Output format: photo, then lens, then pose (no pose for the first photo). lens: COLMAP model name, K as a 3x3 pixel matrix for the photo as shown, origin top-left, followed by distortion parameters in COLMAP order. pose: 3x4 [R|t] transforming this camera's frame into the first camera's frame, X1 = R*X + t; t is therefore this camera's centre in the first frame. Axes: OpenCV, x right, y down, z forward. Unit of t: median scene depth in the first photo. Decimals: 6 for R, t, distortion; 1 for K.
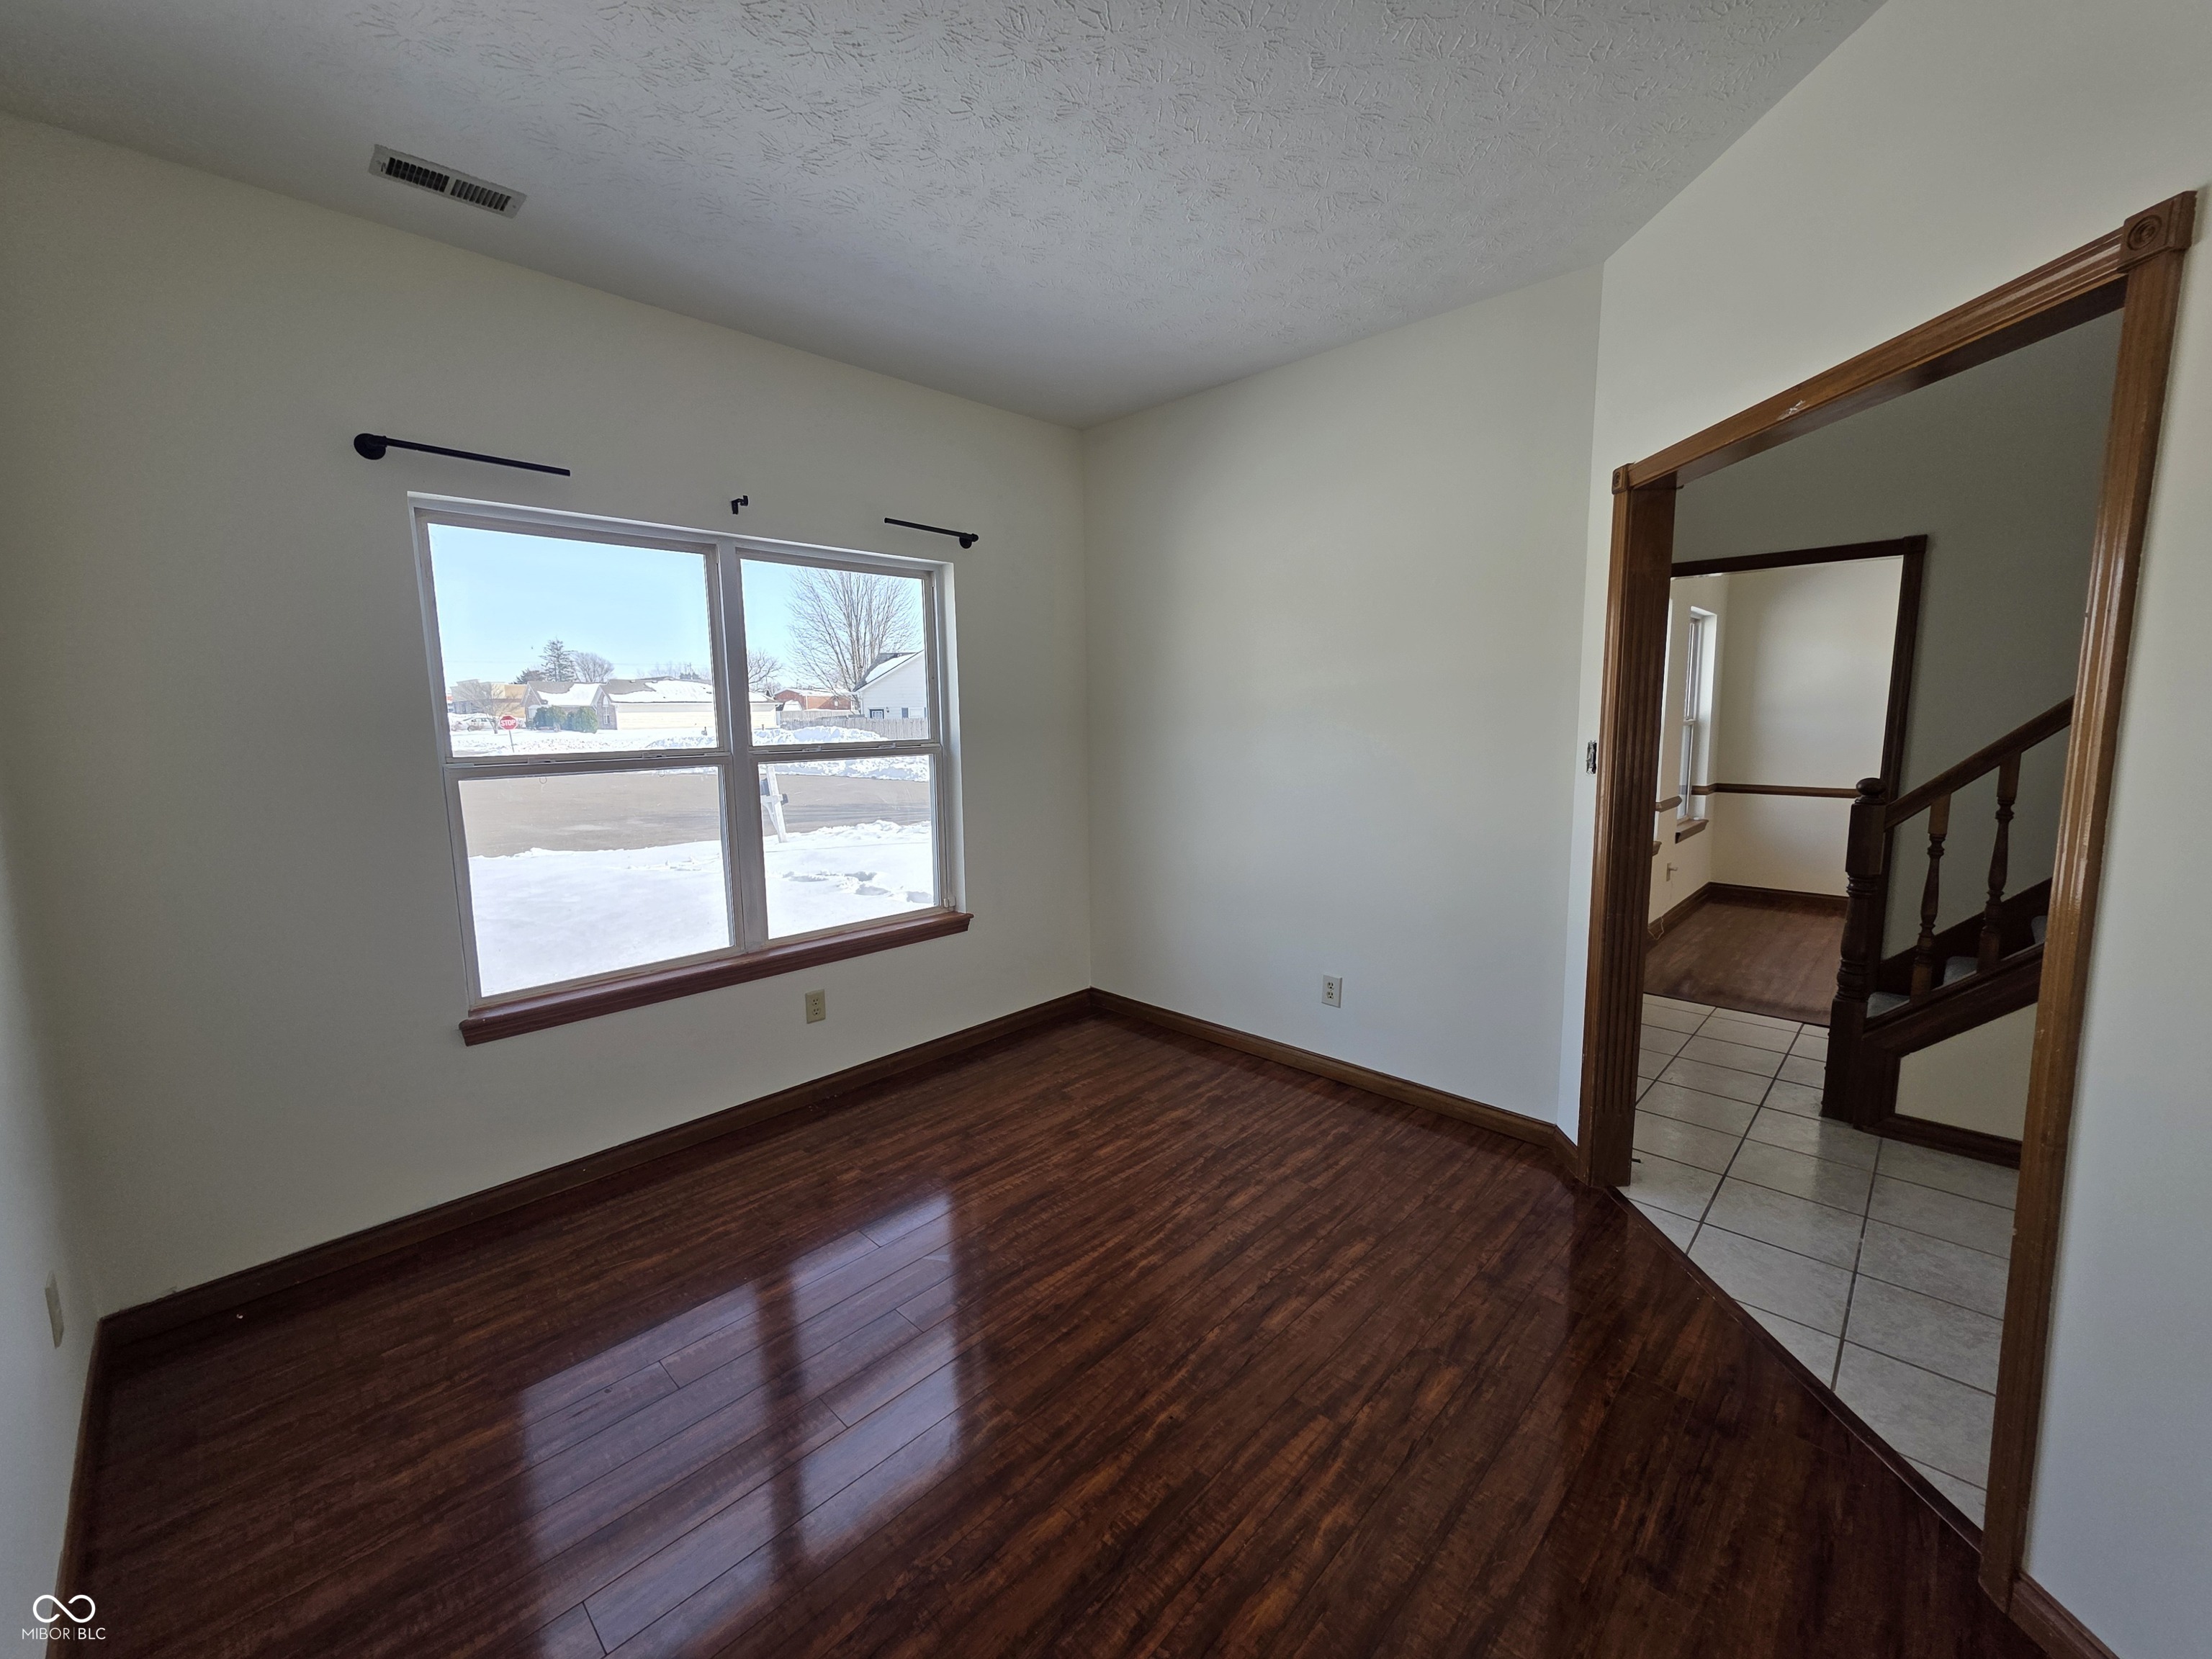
lens RADIAL K [[884.8, 0, 1098.0], [0, 884.8, 829.1], [0, 0, 1]] dist [0.000230, -0.000091]
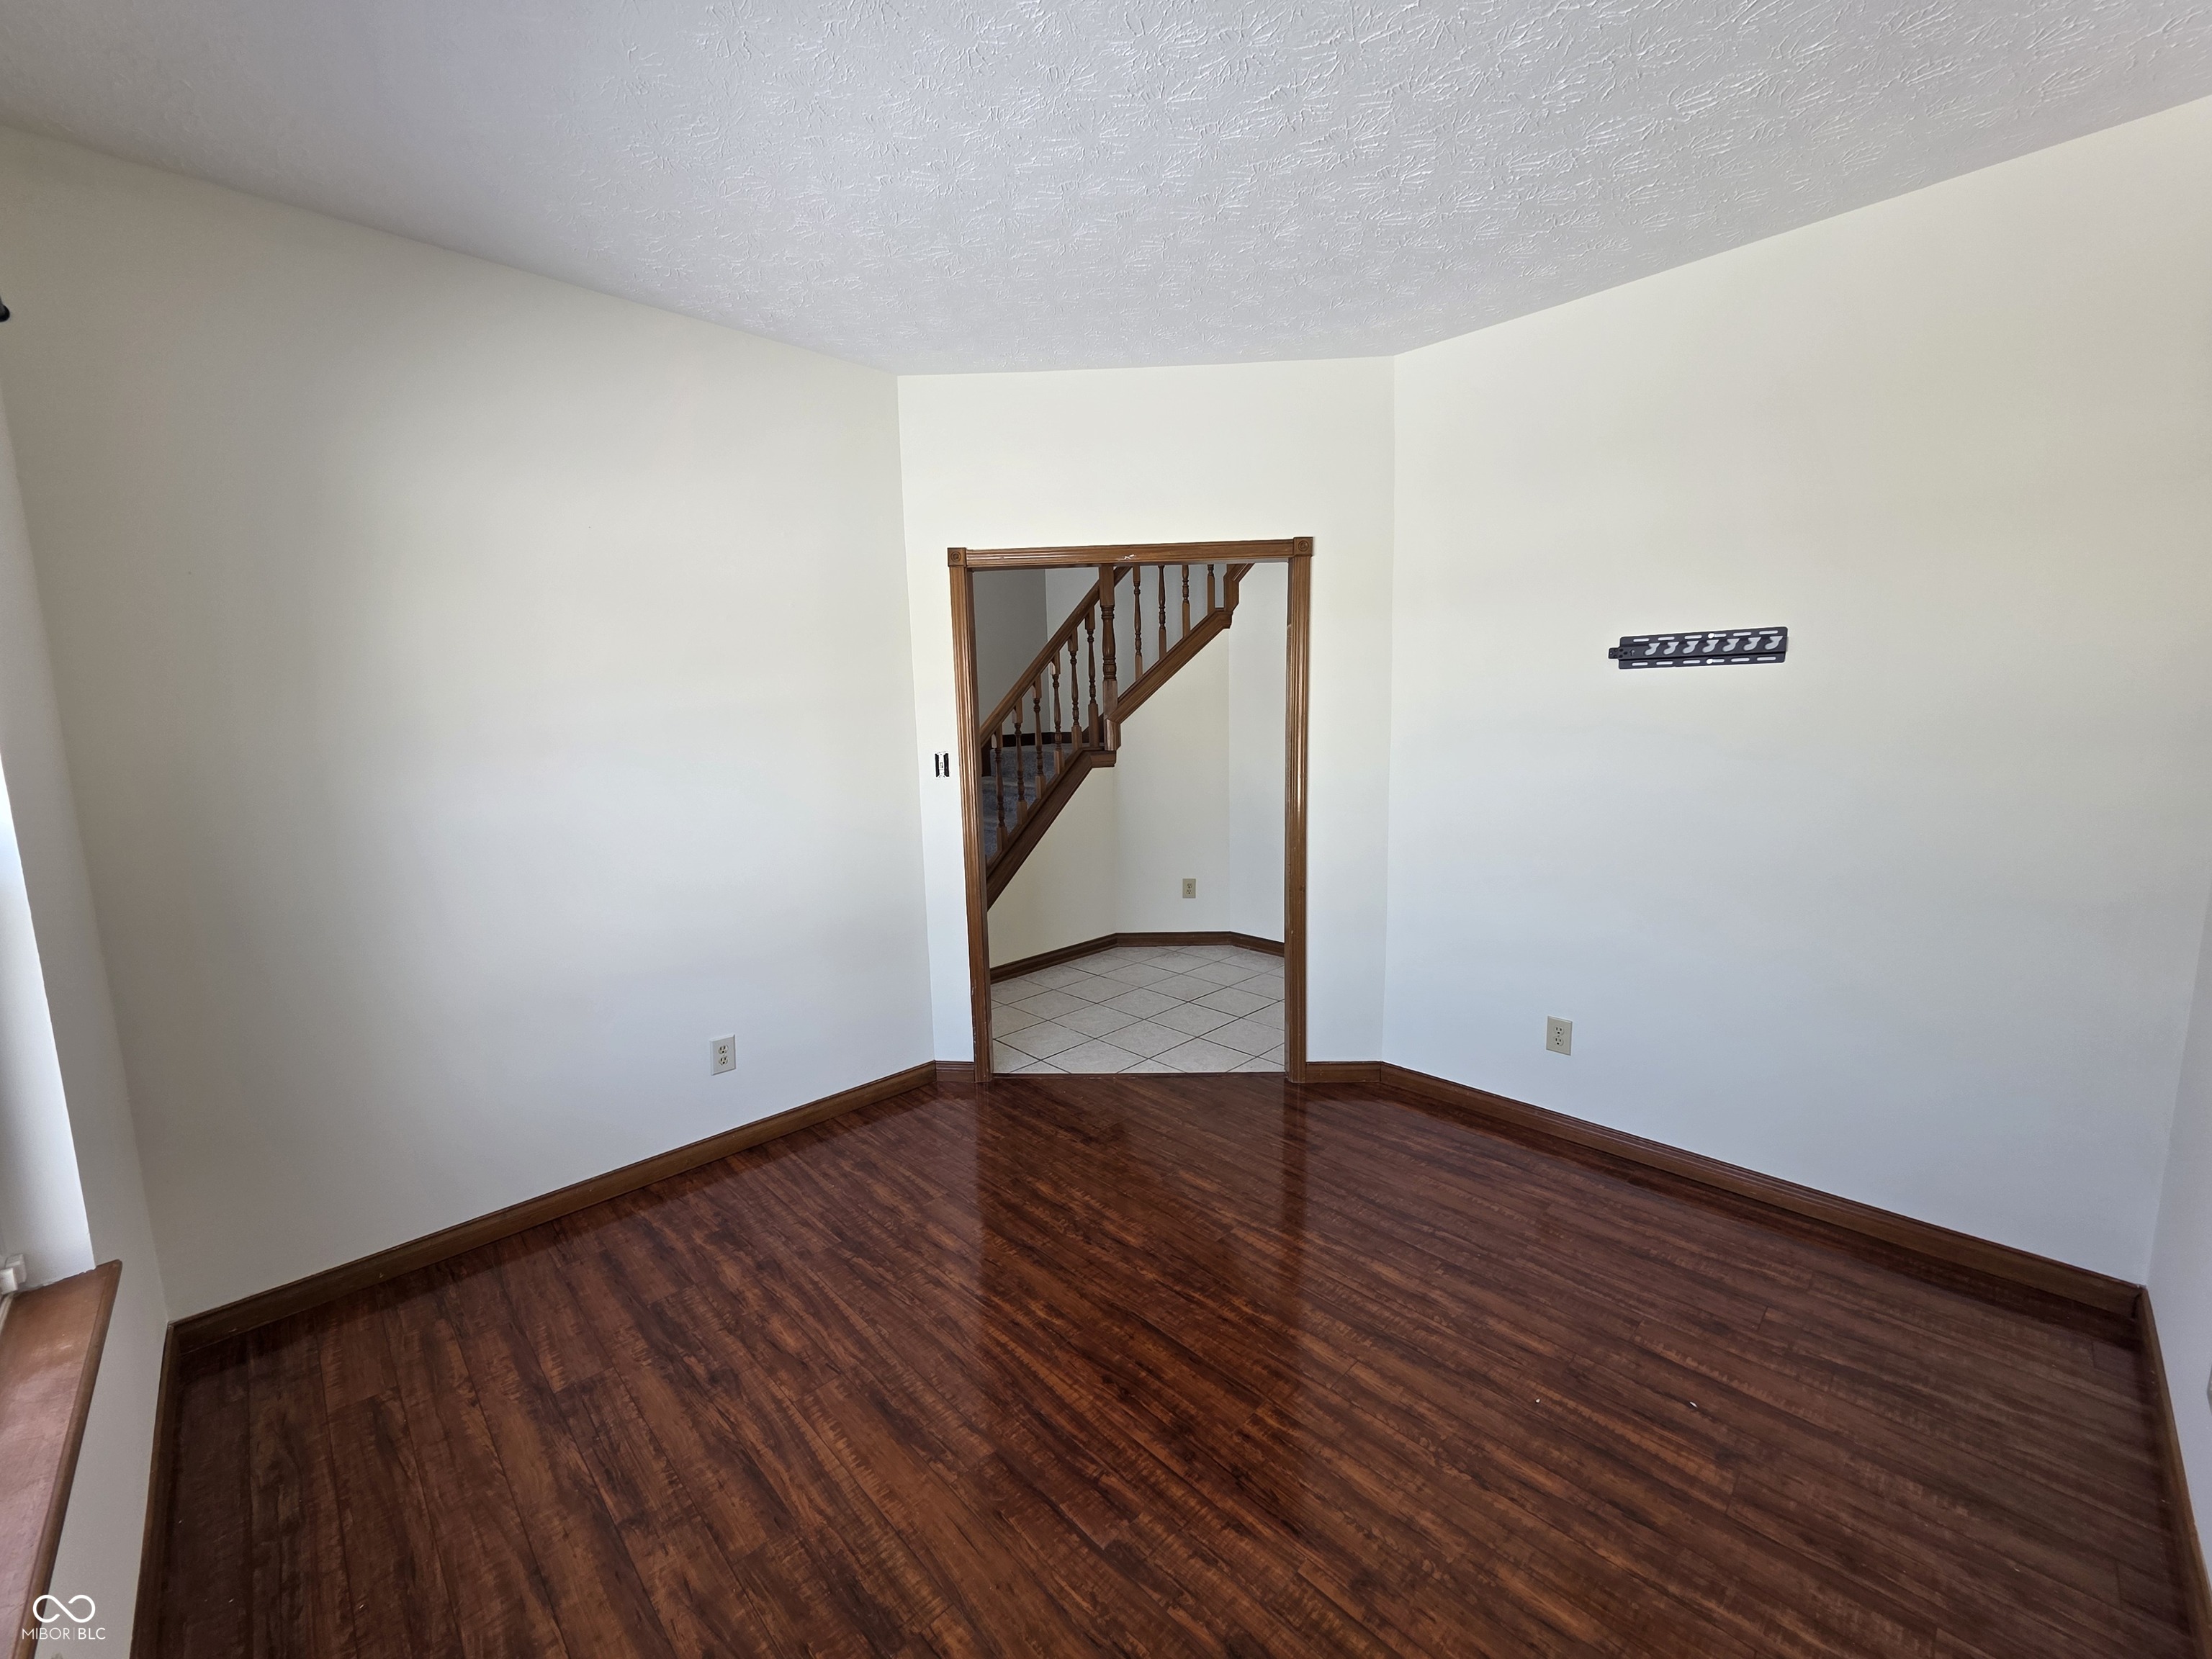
lens RADIAL K [[884.8, 0, 1090.9], [0, 884.8, 824.9], [0, 0, 1]] dist [0.000230, -0.000091]
pose [[0.028614, -0.126029, 0.991614, -0.667821], [0.153934, 0.980742, 0.120205, -0.106617], [-0.987667, 0.149203, 0.047463, 0.666800]]
